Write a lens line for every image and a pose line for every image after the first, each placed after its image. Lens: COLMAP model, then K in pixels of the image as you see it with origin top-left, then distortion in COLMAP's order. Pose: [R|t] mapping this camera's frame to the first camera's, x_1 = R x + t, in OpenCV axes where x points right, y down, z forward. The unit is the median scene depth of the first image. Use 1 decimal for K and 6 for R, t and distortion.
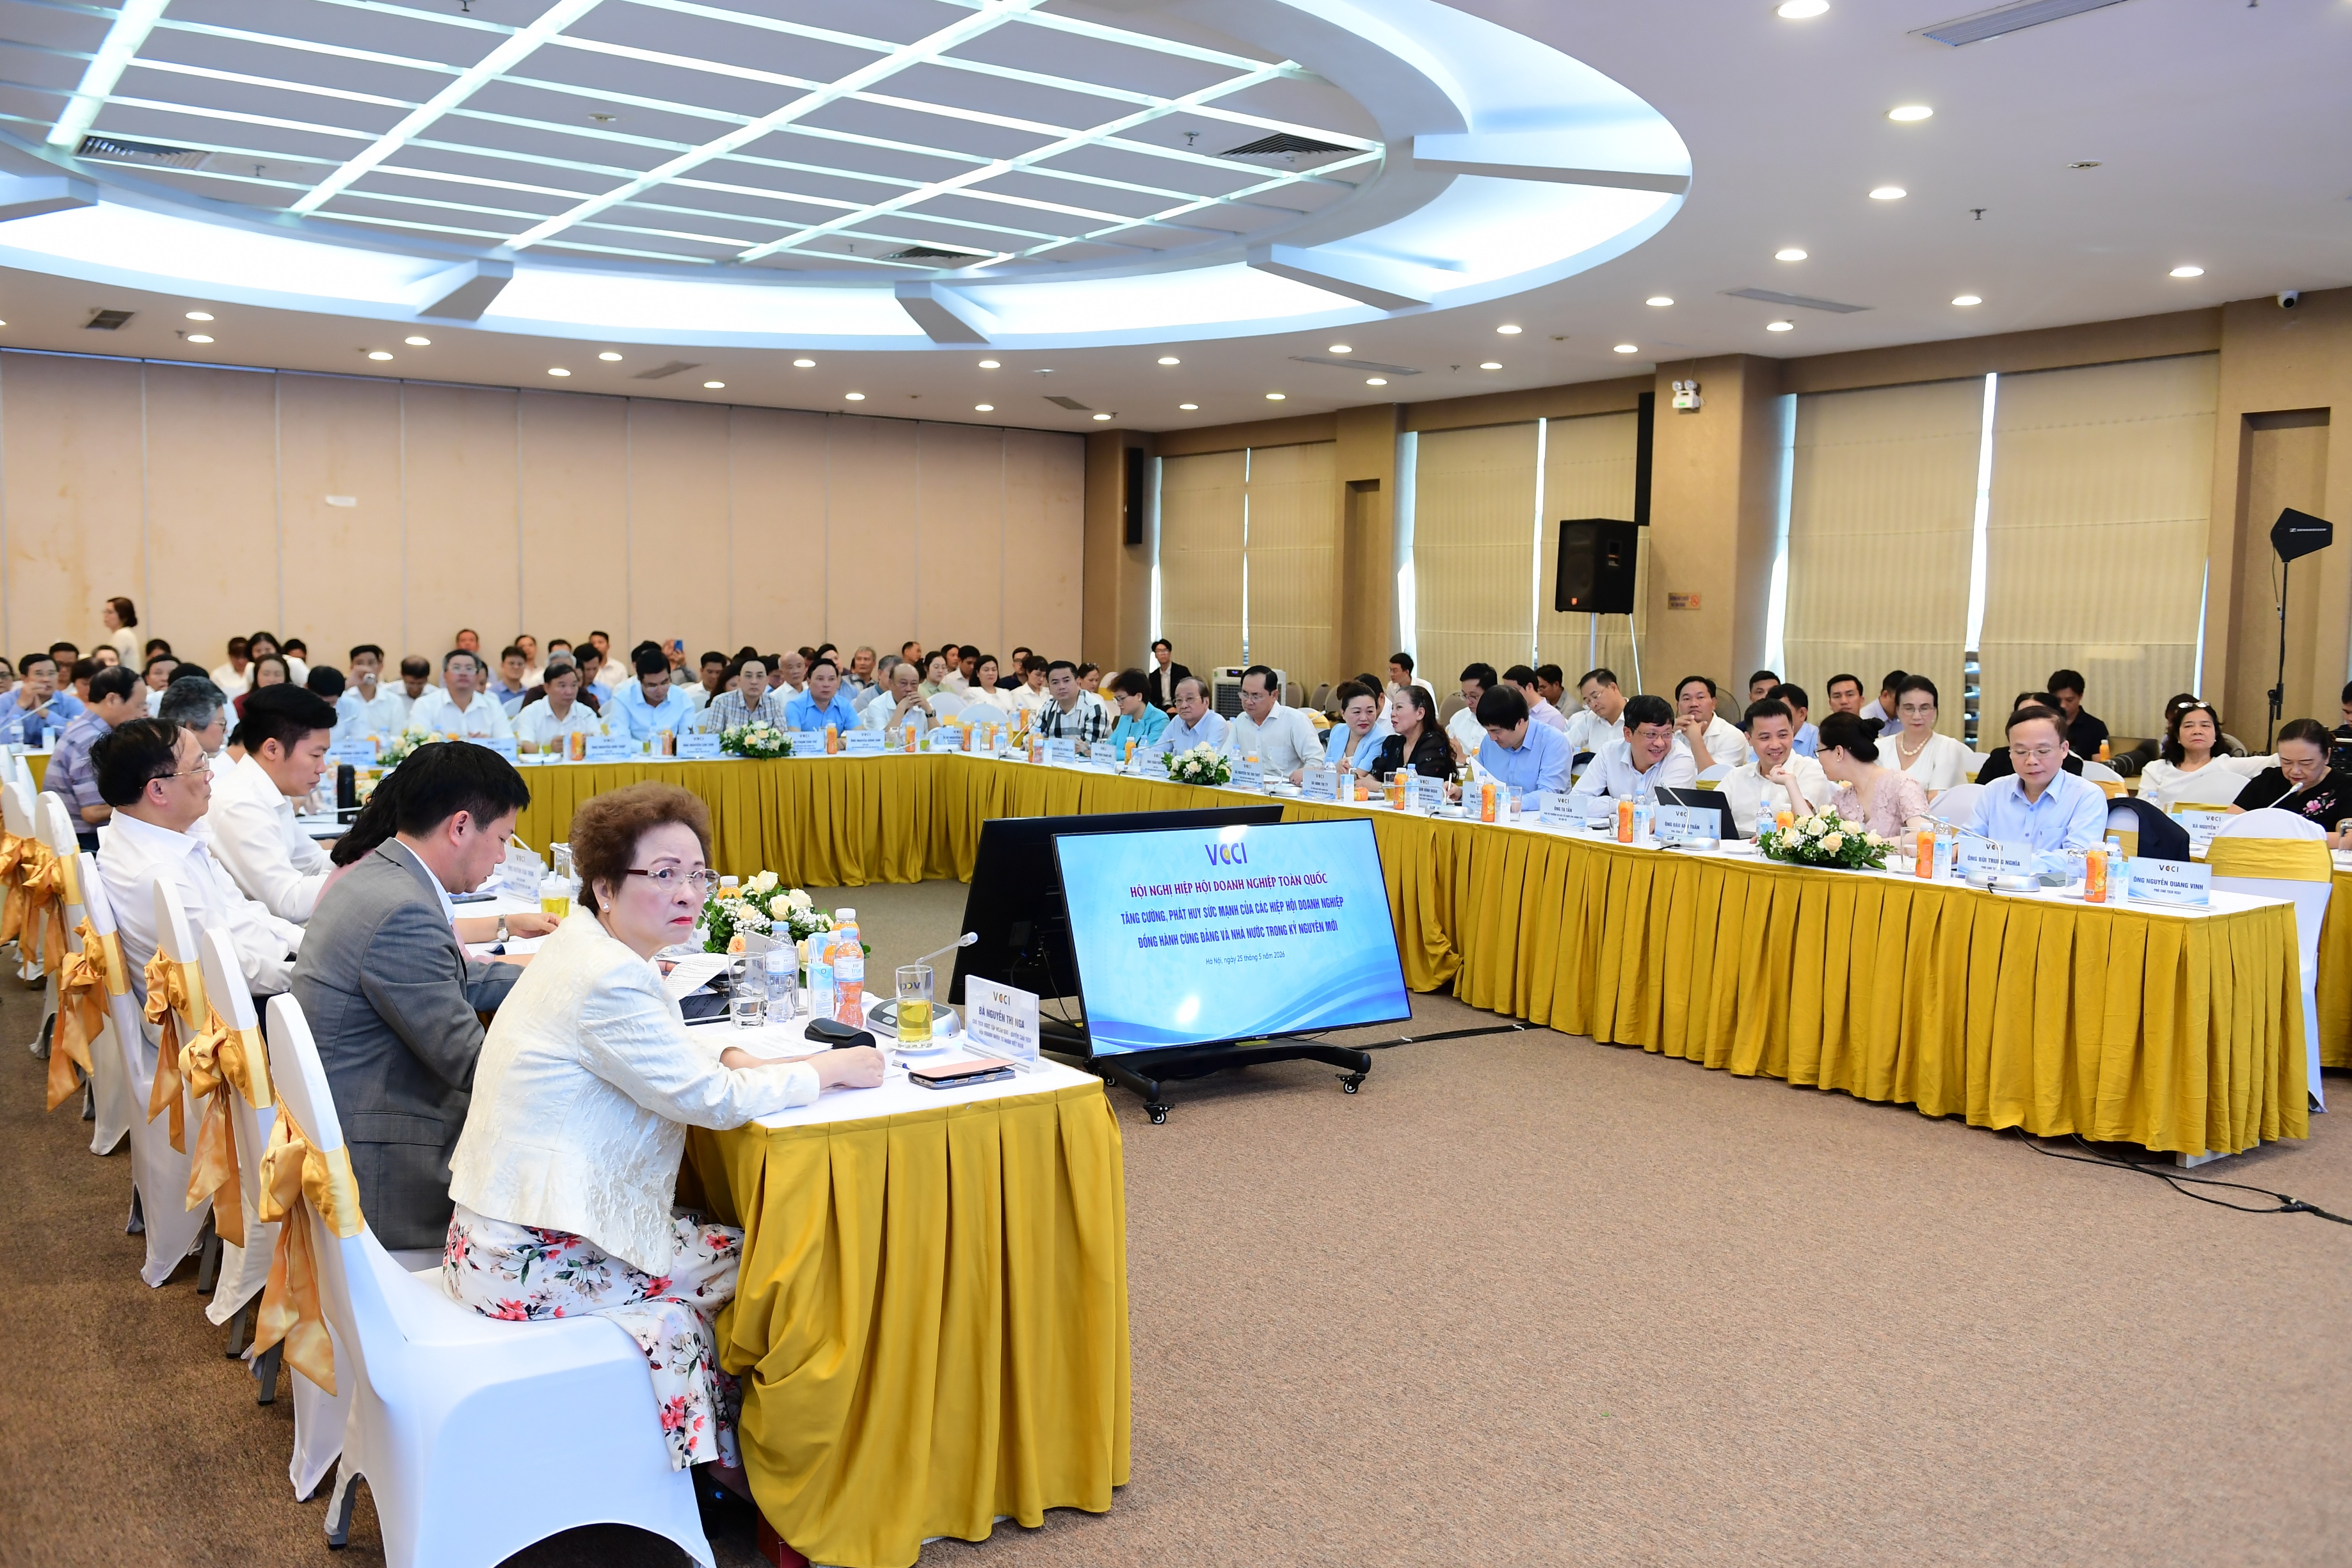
lens RADIAL K [[2019.3, 0, 1176.0], [0, 2019.3, 784.0], [0, 0, 1]] dist [-0.004531, -0.001591]
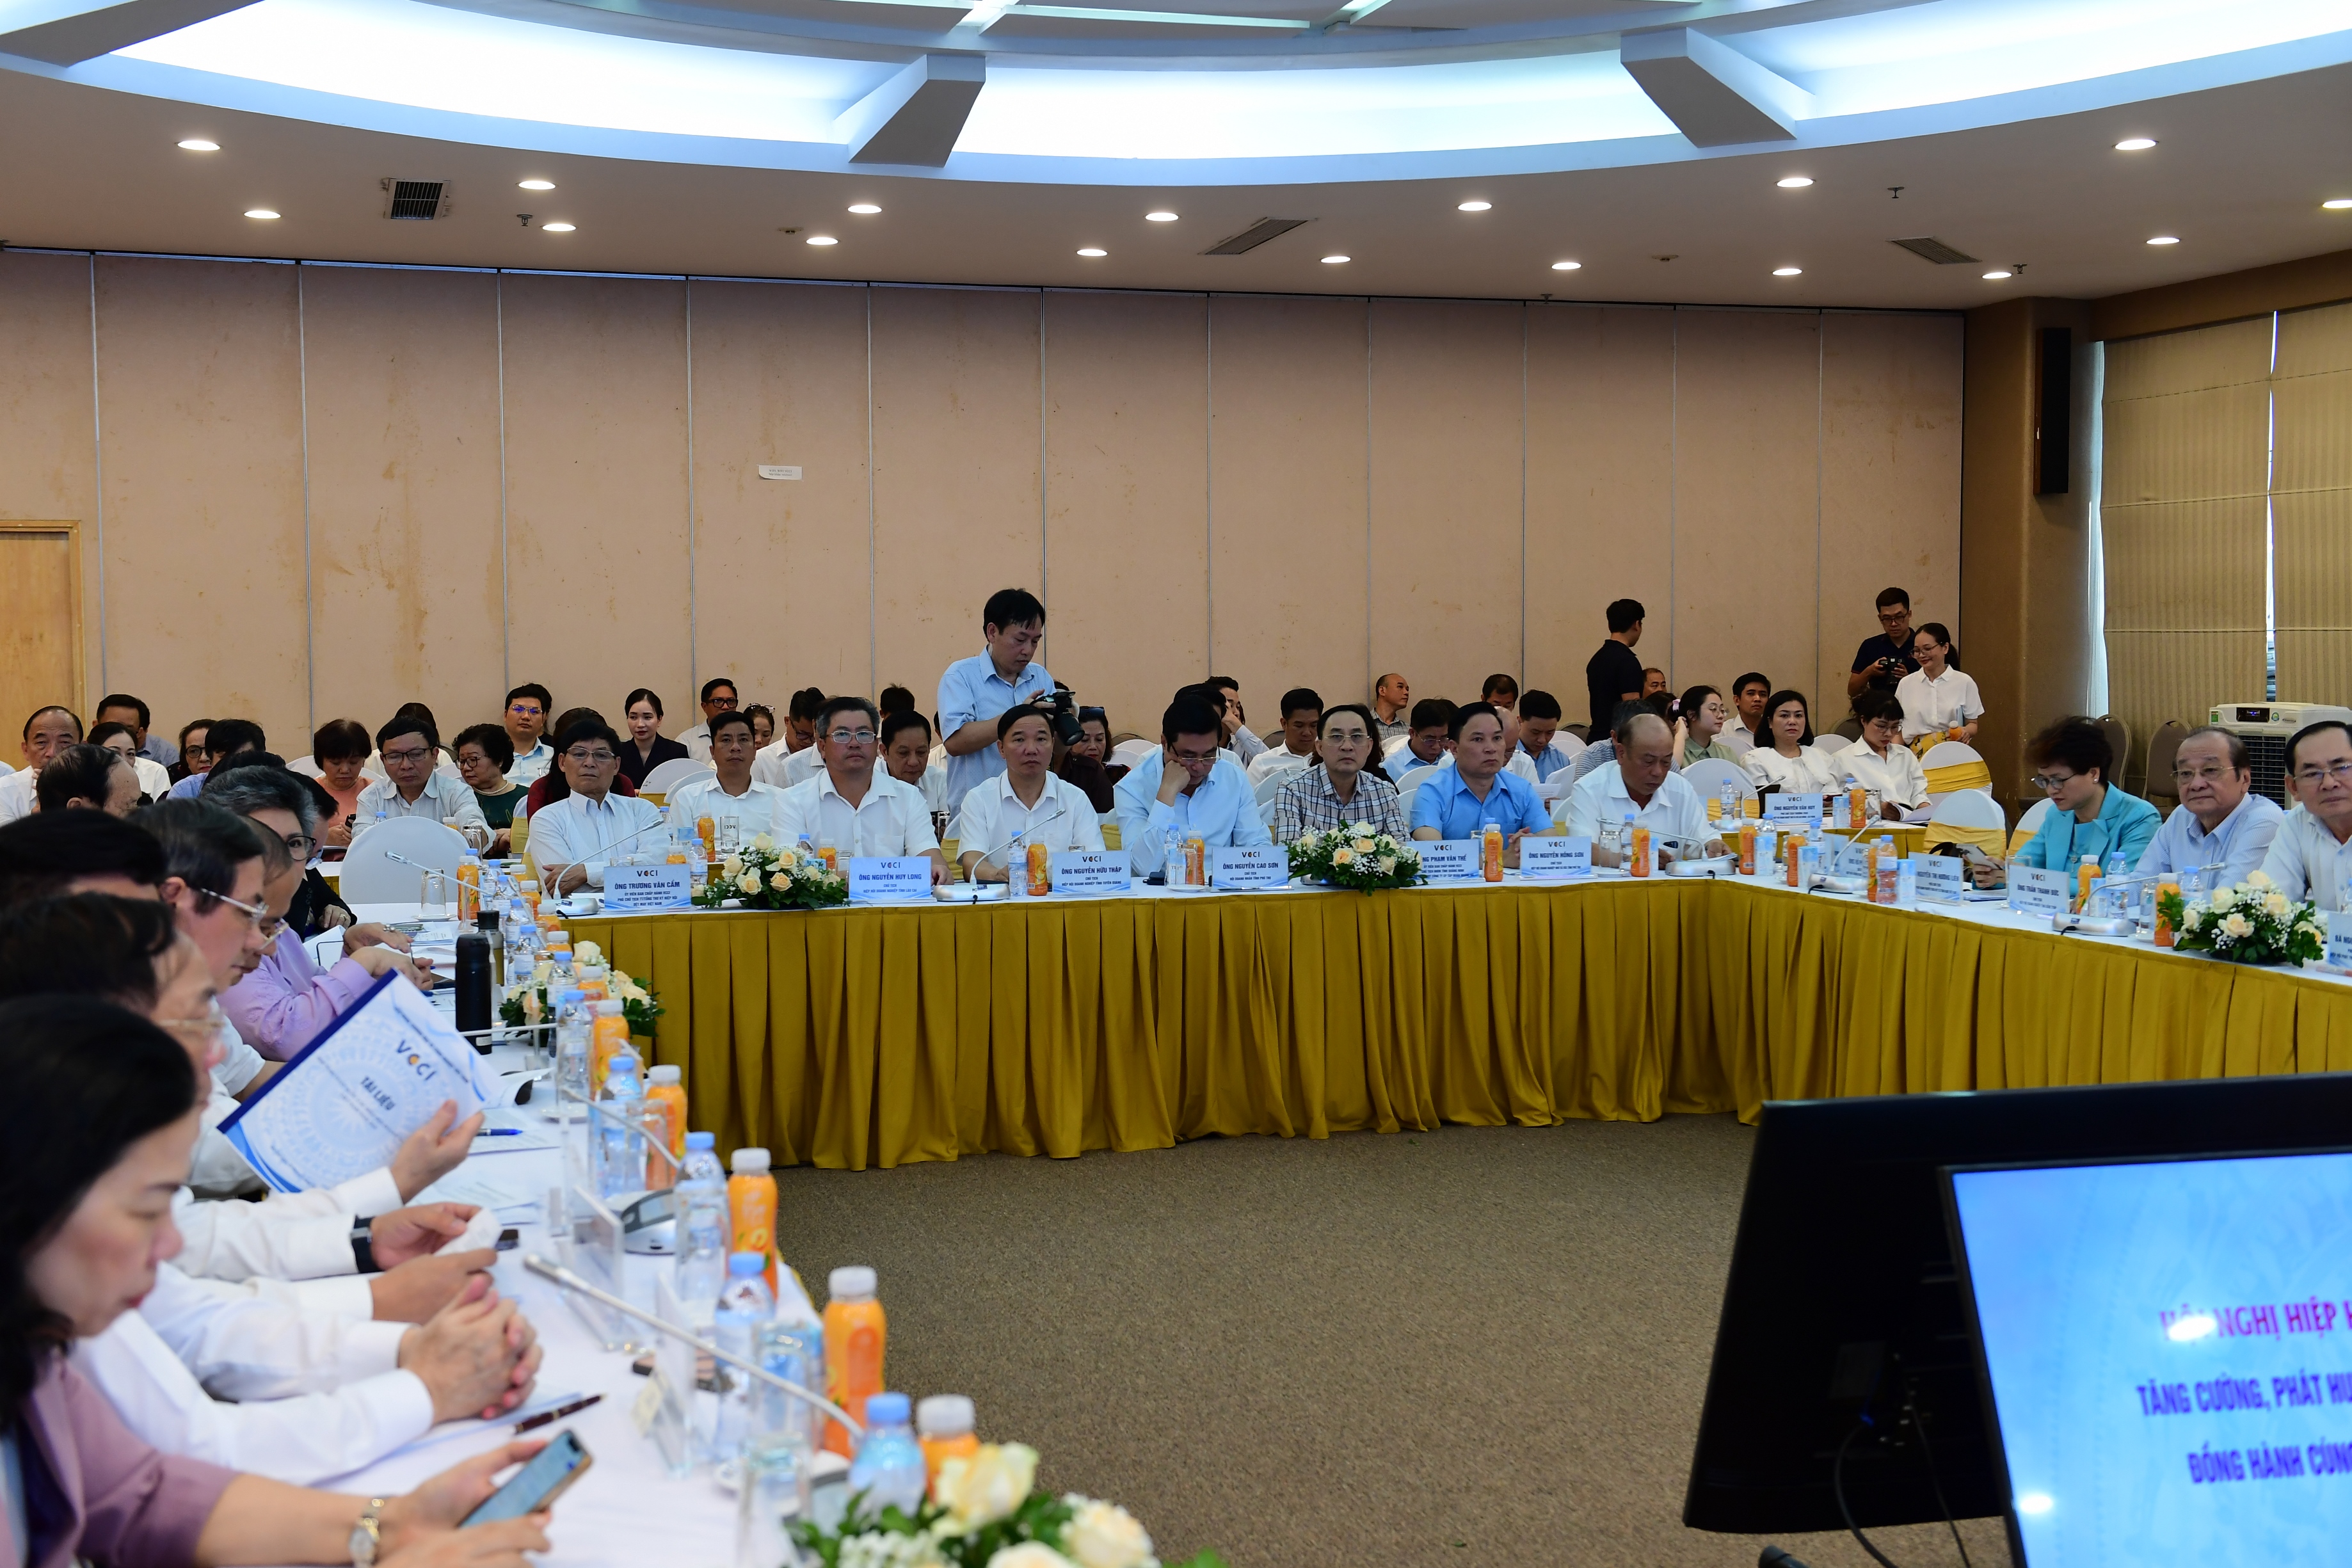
lens RADIAL K [[2730.2, 0, 1176.0], [0, 2730.2, 784.0], [0, 0, 1]] dist [0.099612, -0.007476]
pose [[0.950037, -0.006349, -0.312073, -0.021065], [-0.002635, 0.999594, -0.028358, -0.019512], [0.312127, 0.027764, 0.949635, 0.268359]]
